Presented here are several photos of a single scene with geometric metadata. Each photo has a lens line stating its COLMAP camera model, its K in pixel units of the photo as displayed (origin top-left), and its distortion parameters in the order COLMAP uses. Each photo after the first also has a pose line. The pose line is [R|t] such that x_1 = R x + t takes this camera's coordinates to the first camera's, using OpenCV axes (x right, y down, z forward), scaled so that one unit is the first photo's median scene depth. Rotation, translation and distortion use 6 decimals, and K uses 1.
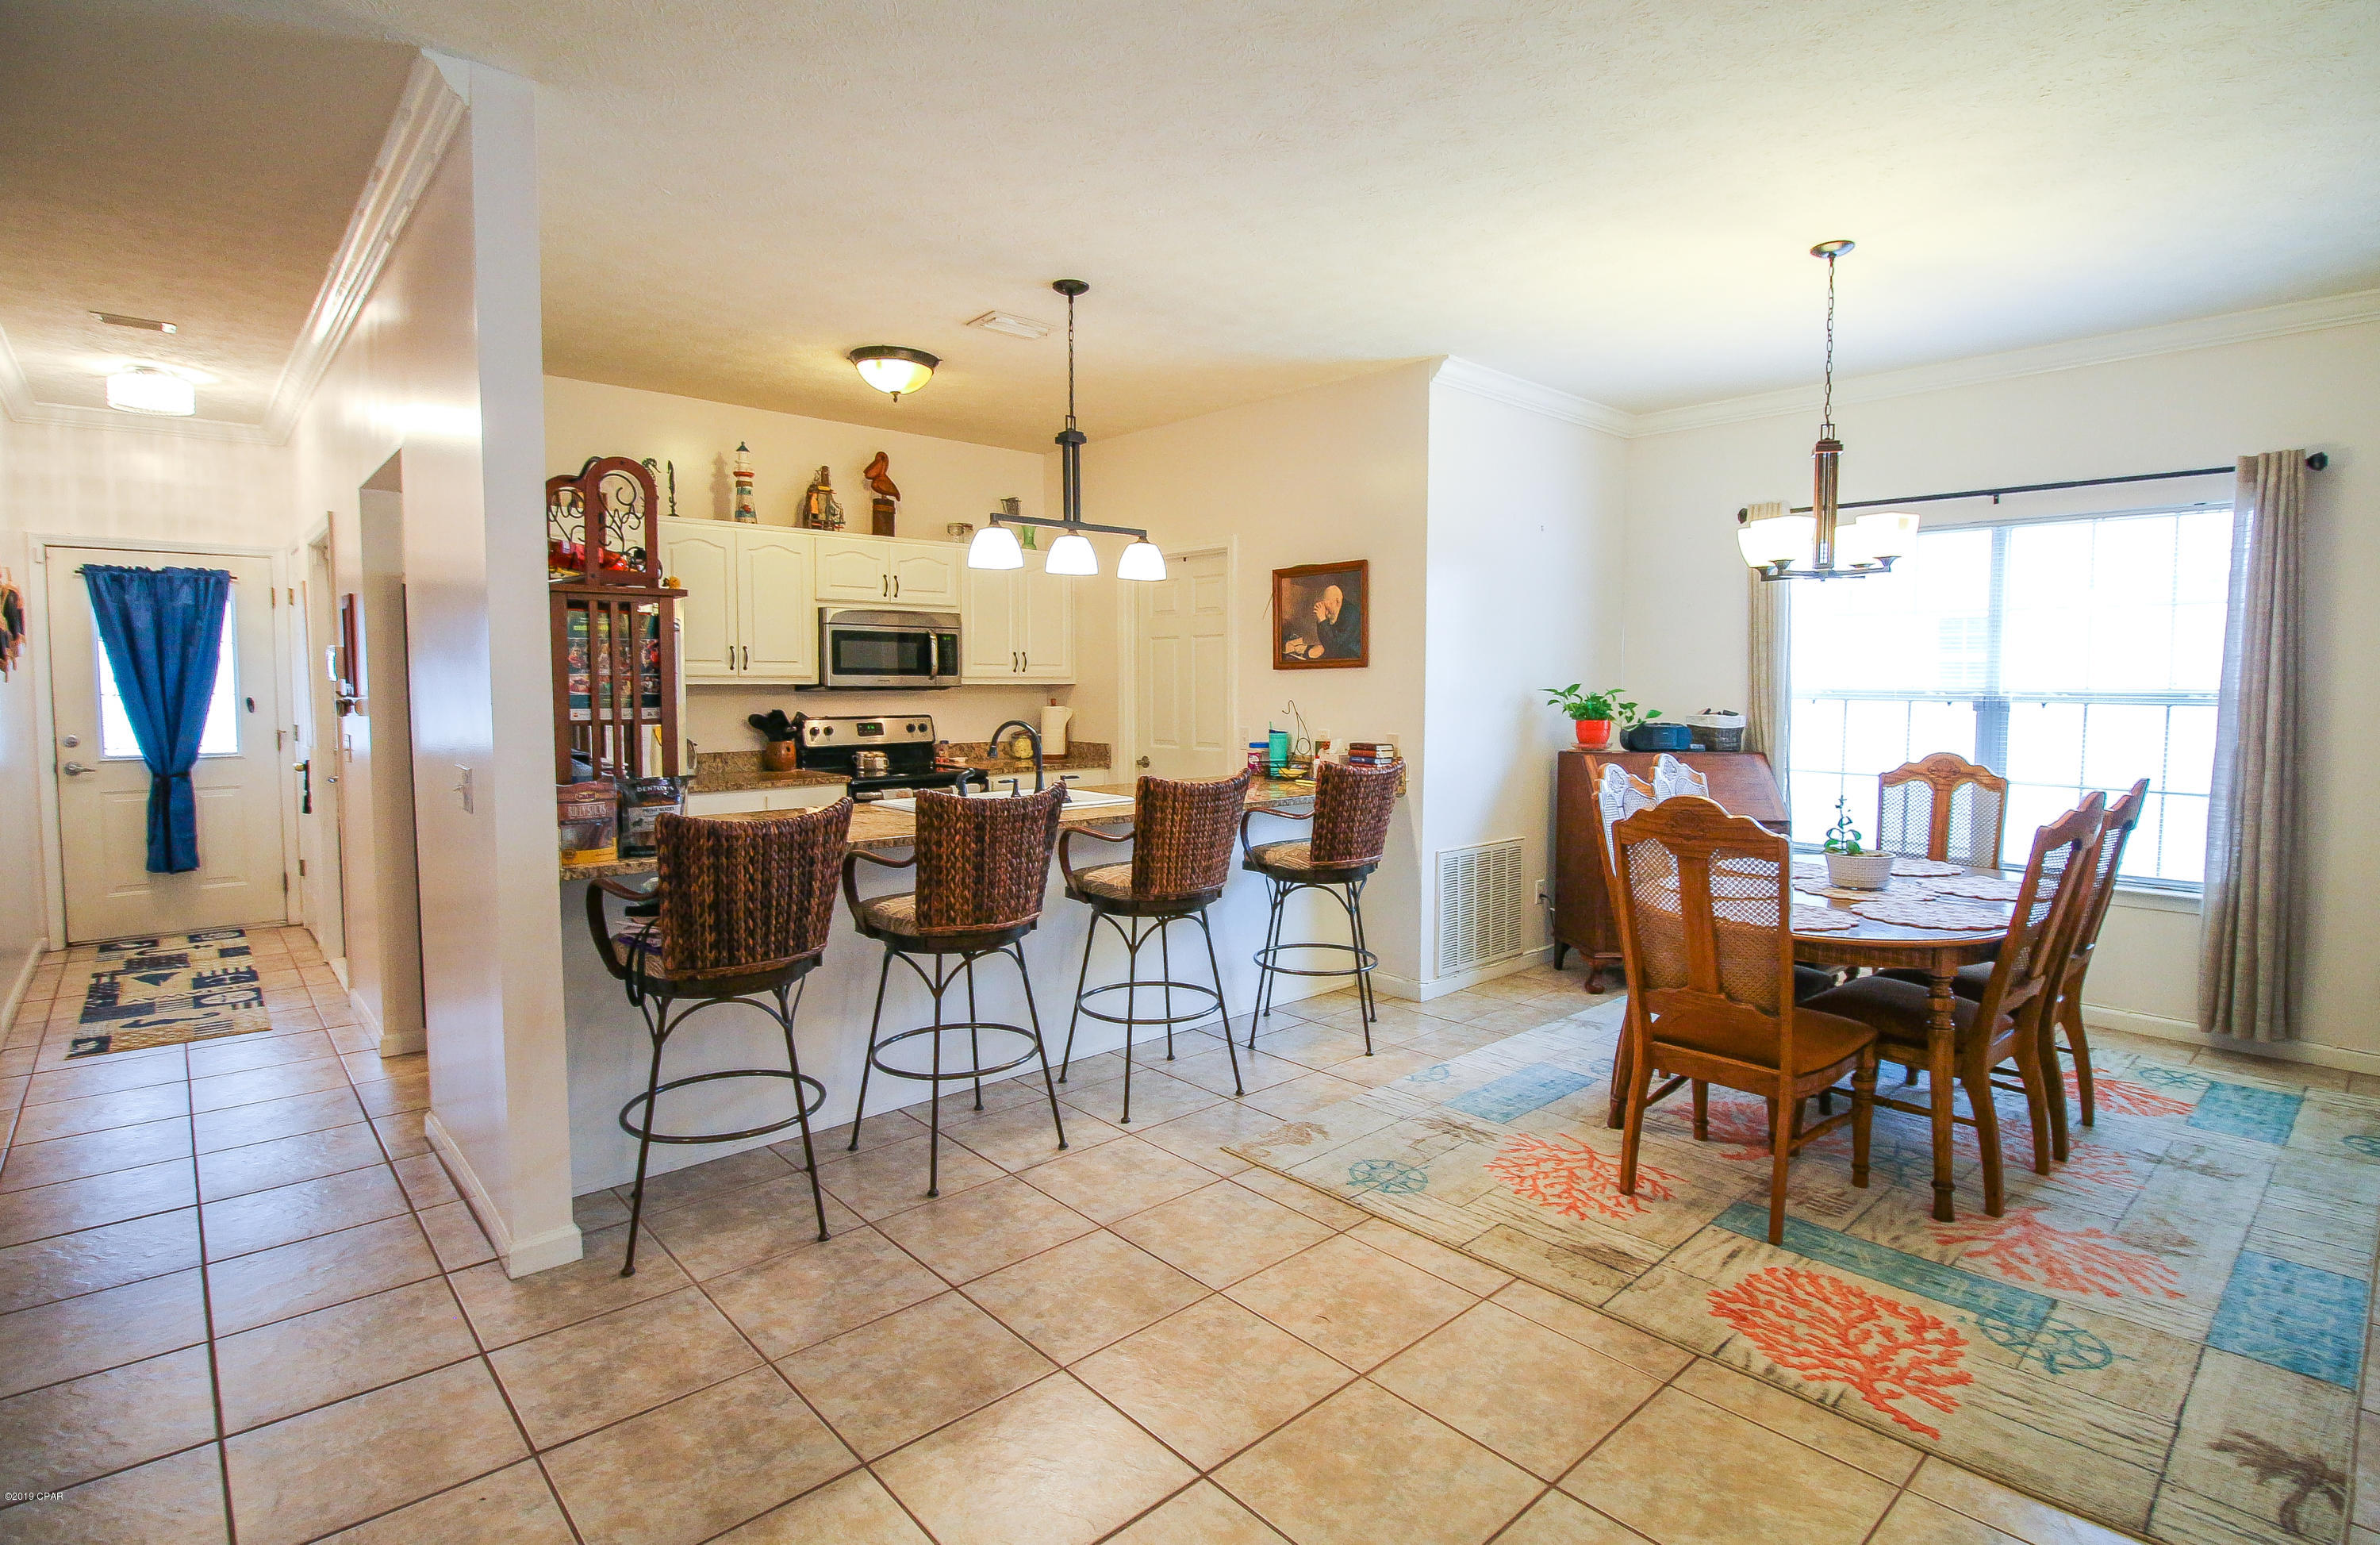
lens RADIAL K [[1163.2, 0, 1233.3], [0, 1163.2, 743.8], [0, 0, 1]] dist [-0.014743, -0.005053]
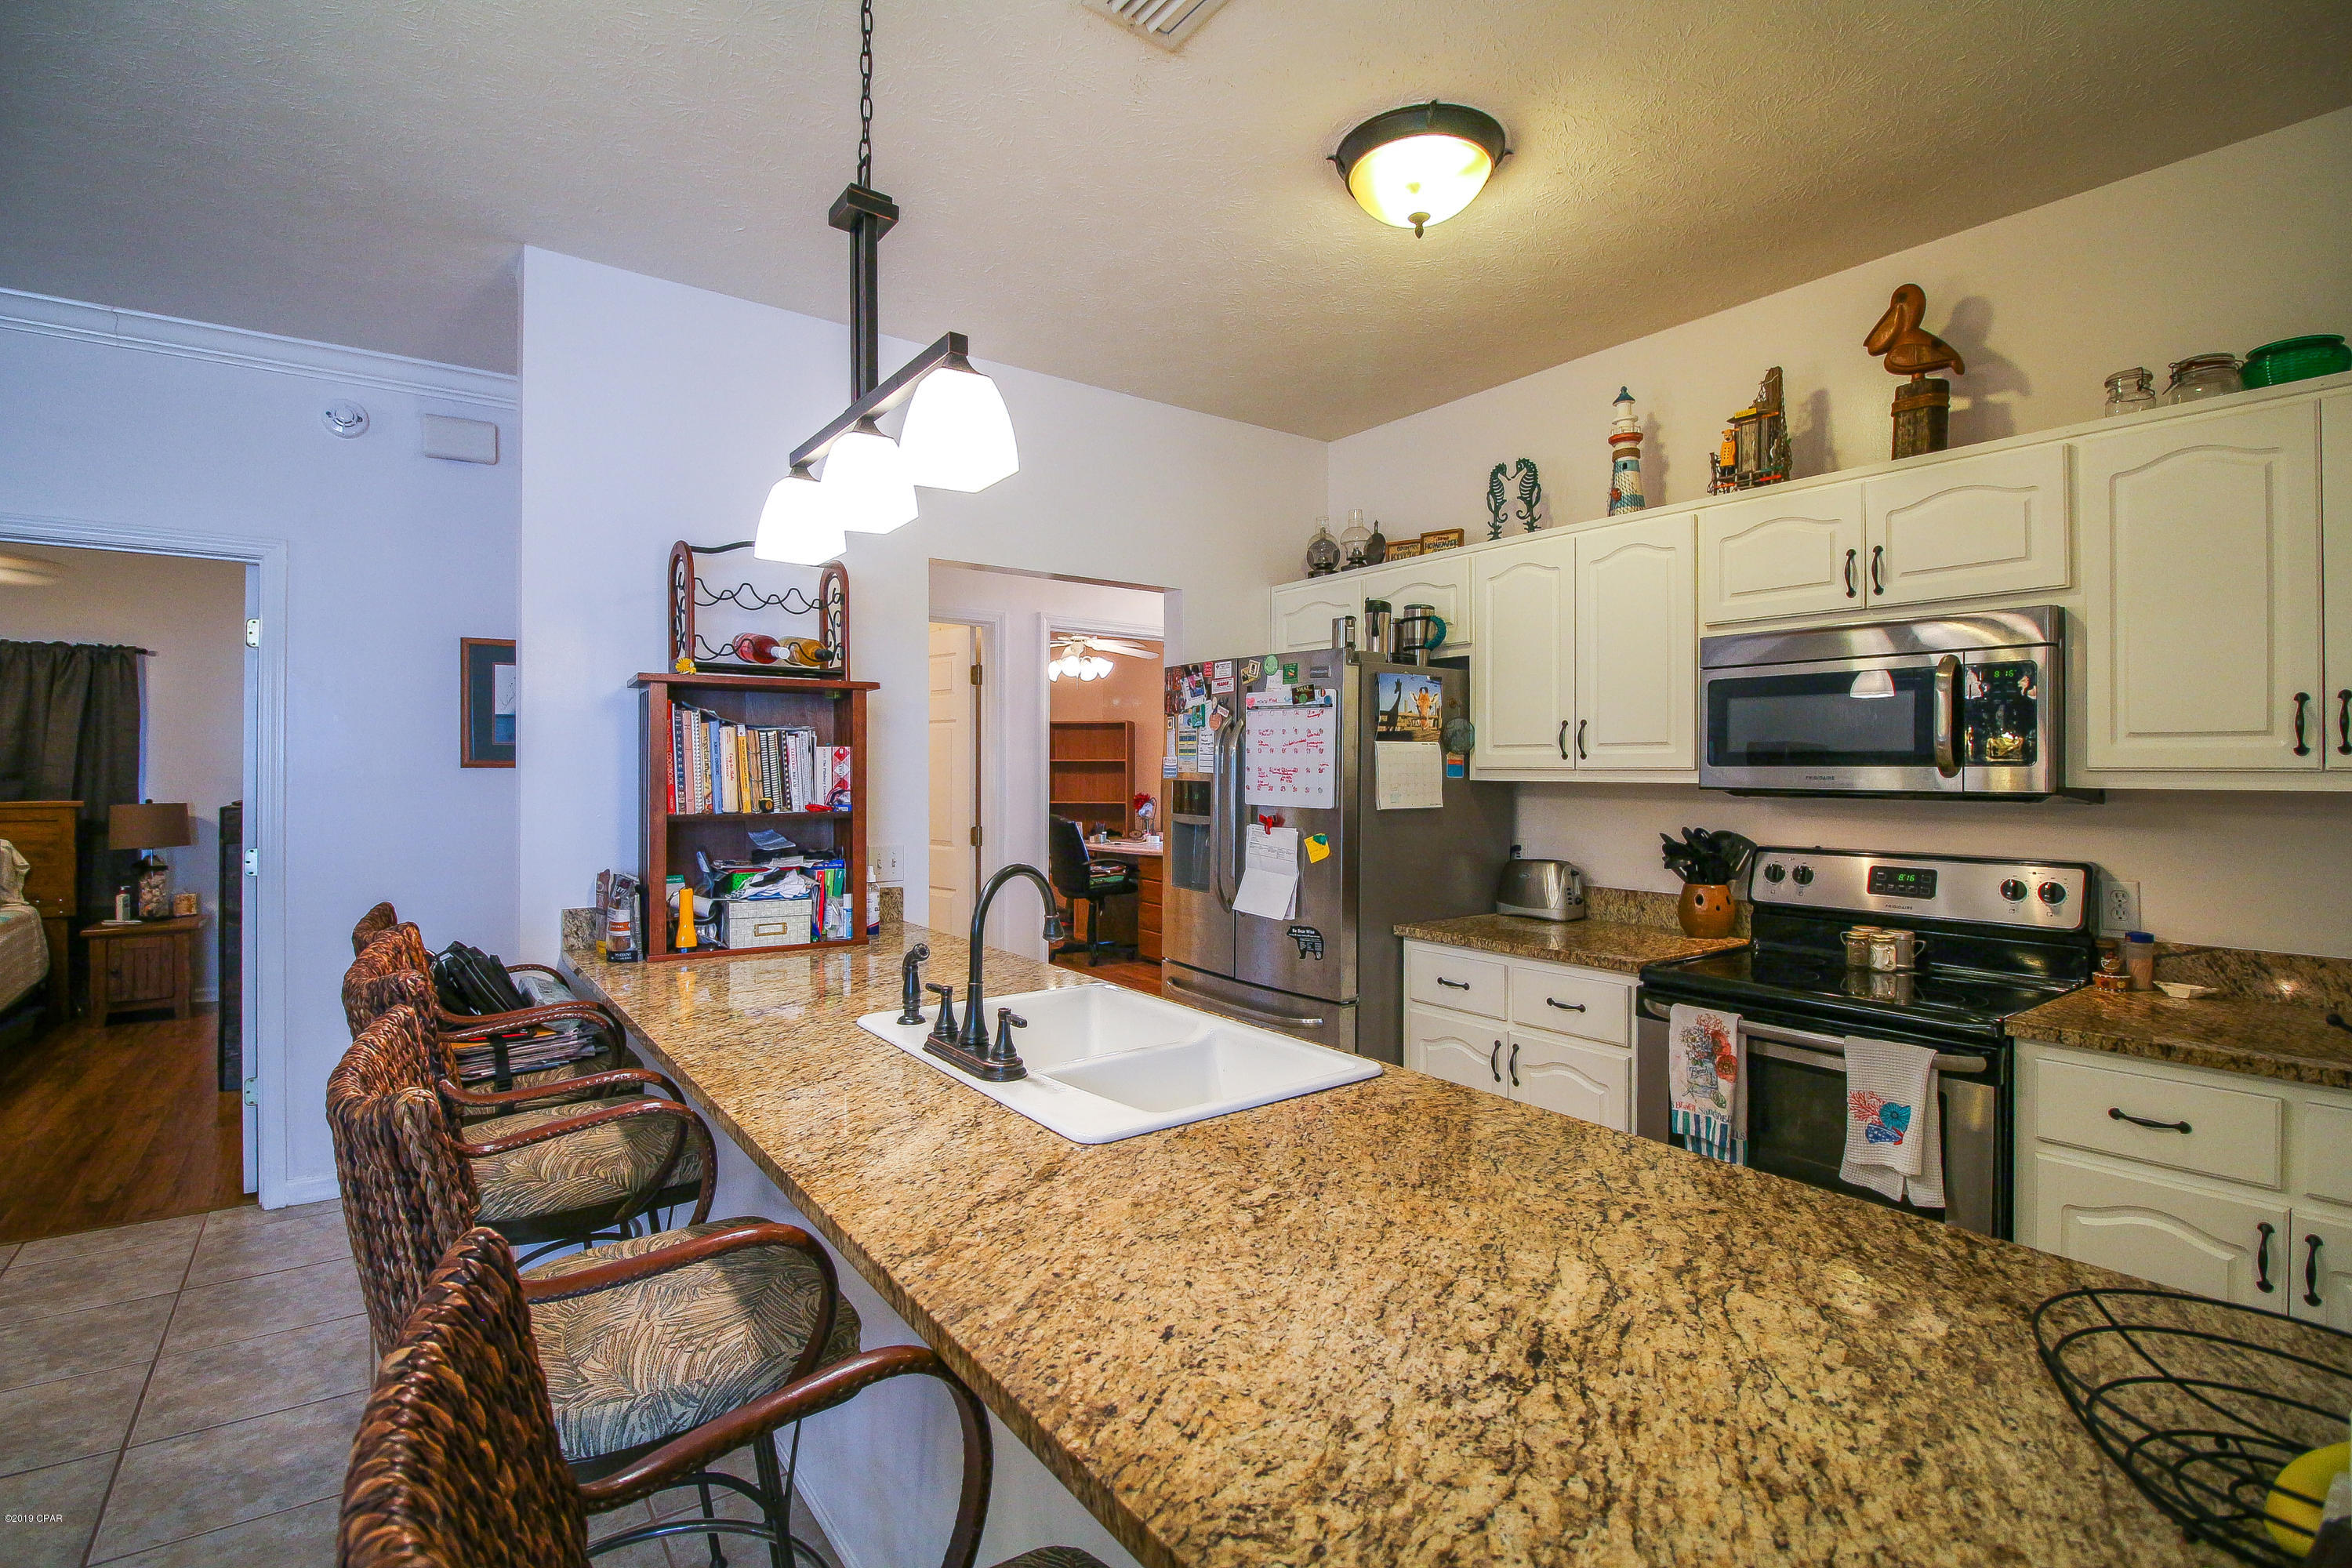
lens RADIAL K [[1090.7, 0, 1184.3], [0, 1090.7, 766.9], [0, 0, 1]] dist [-0.008721, -0.008485]
pose [[-0.122225, -0.004209, -0.992494, 0.193674], [-0.056365, 0.998407, 0.002707, -0.054206], [0.990901, 0.056272, -0.122267, 0.952294]]
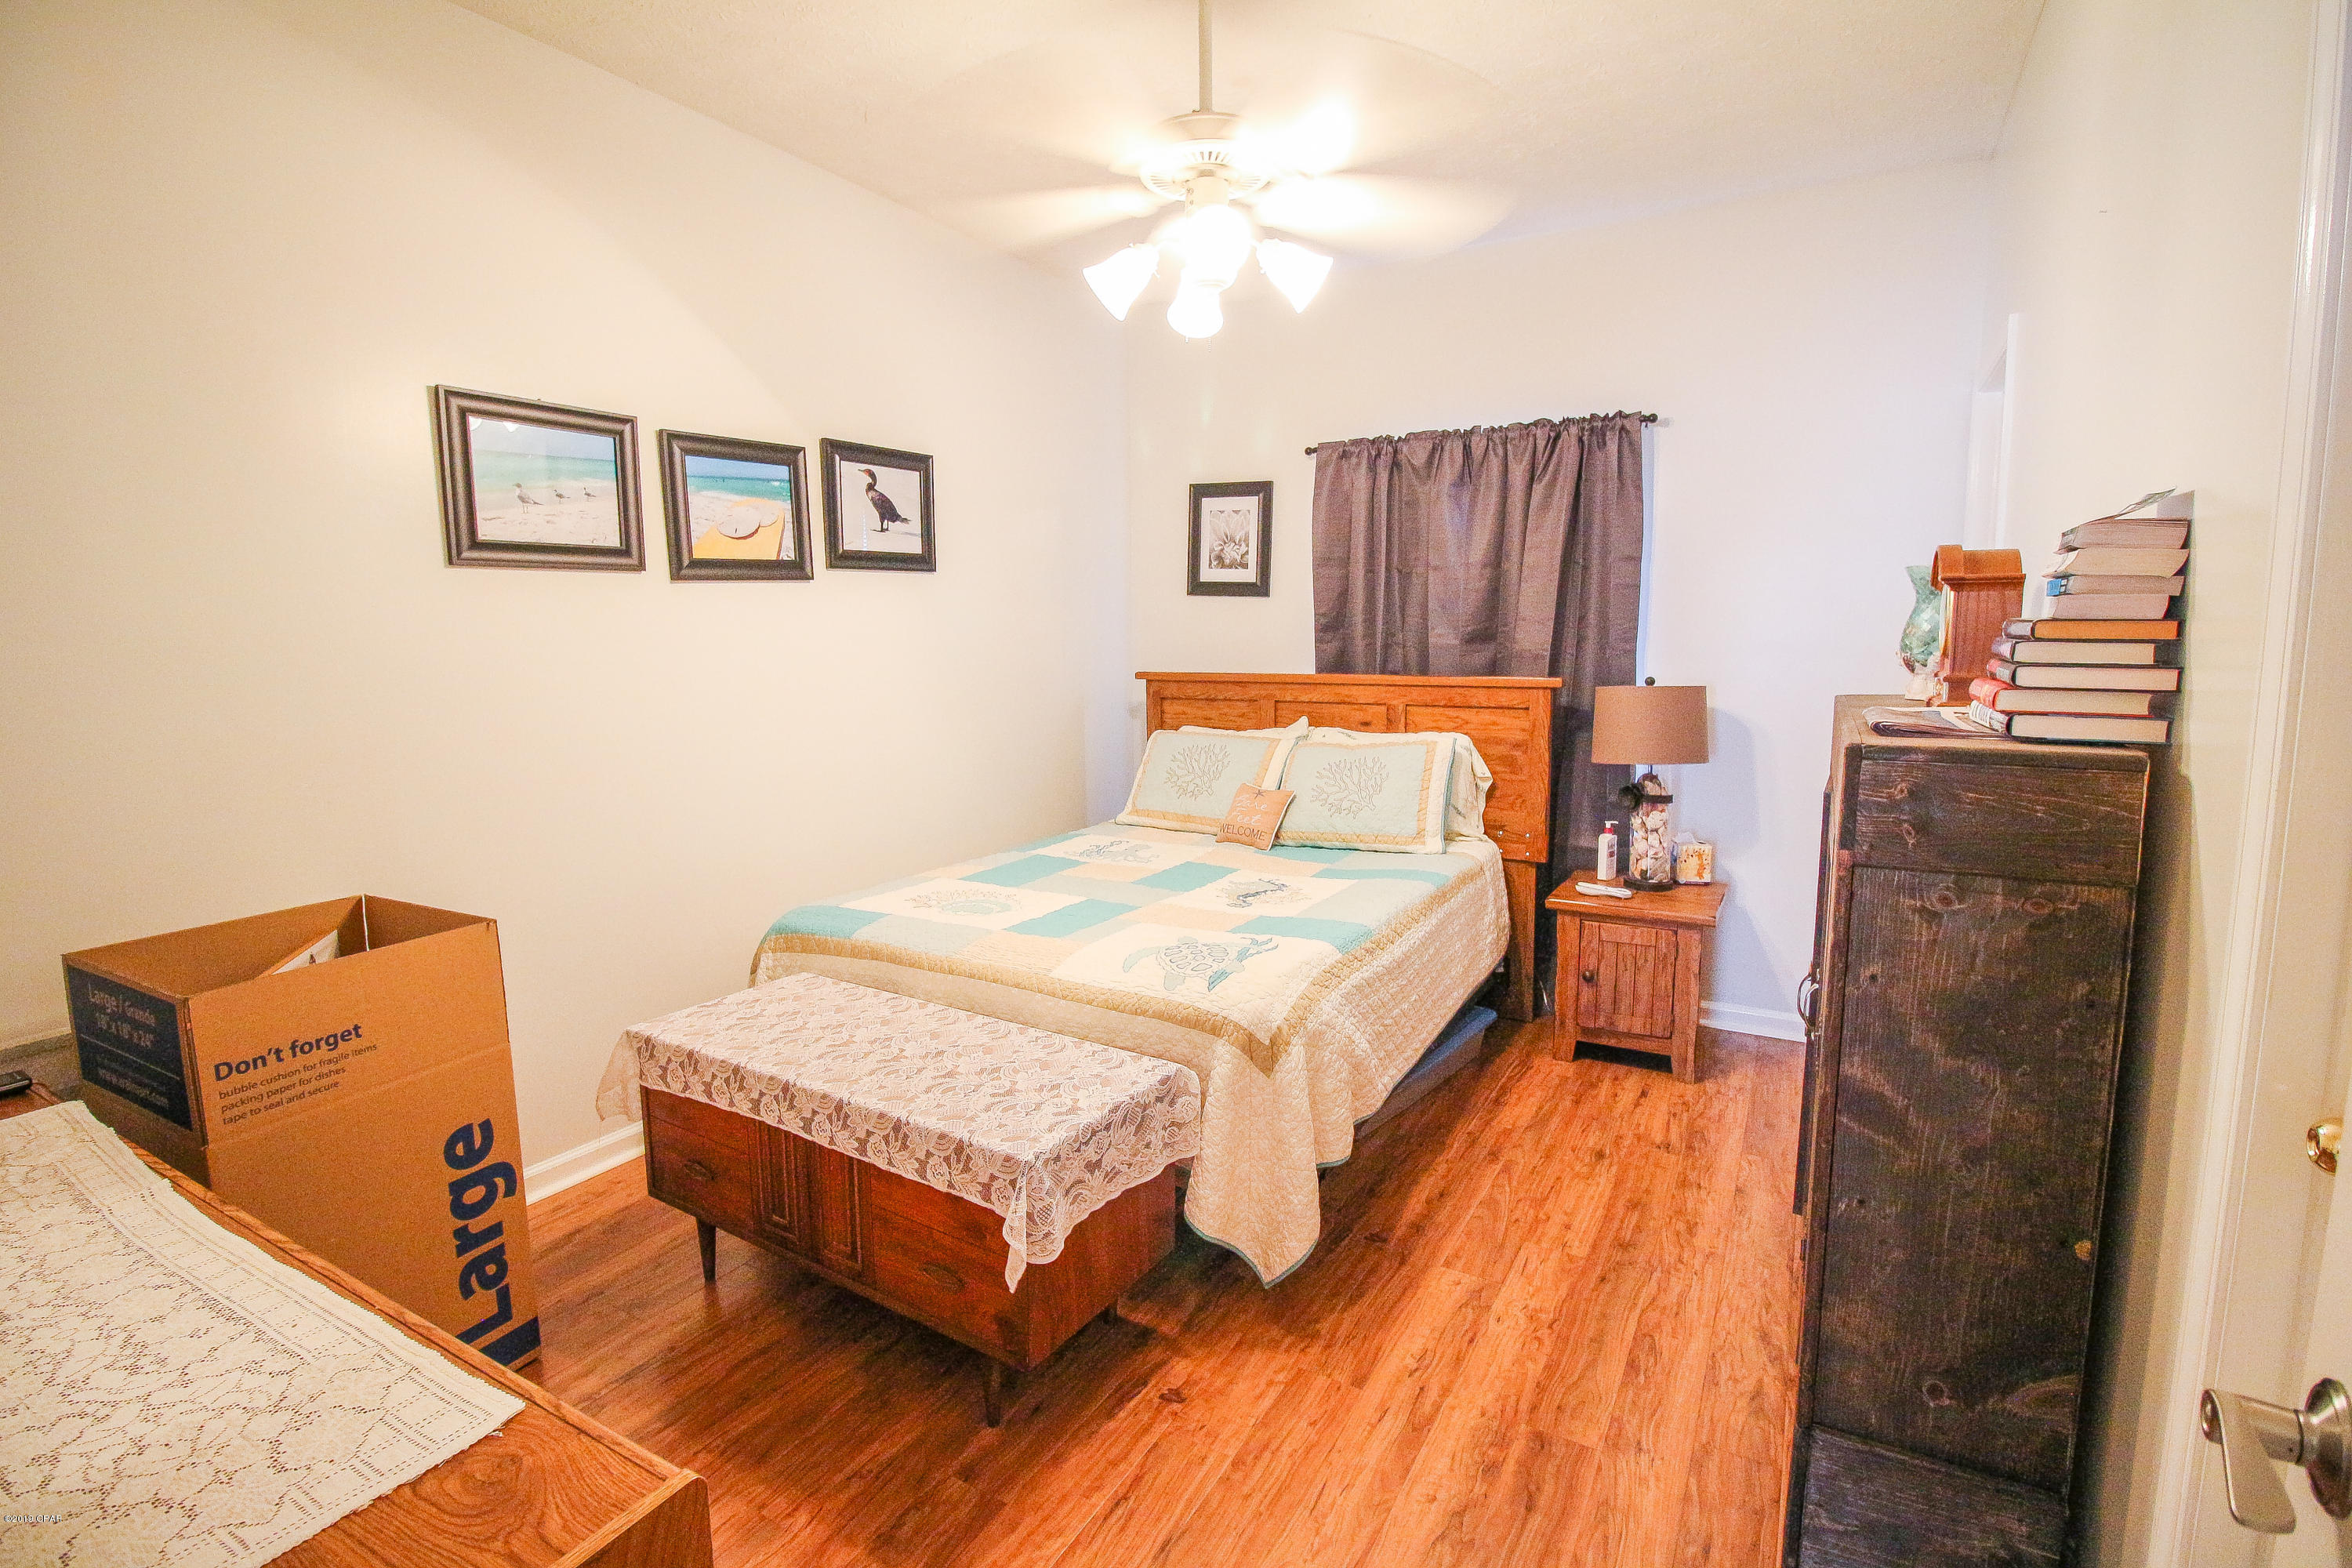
lens RADIAL K [[1090.7, 0, 1188.5], [0, 1090.7, 766.2], [0, 0, 1]] dist [-0.008721, -0.008485]
pose [[-0.959395, 0.039374, -0.279303, -0.398421], [-0.009806, 0.984955, 0.172535, -0.009052], [0.281894, 0.168268, -0.944575, 0.217064]]
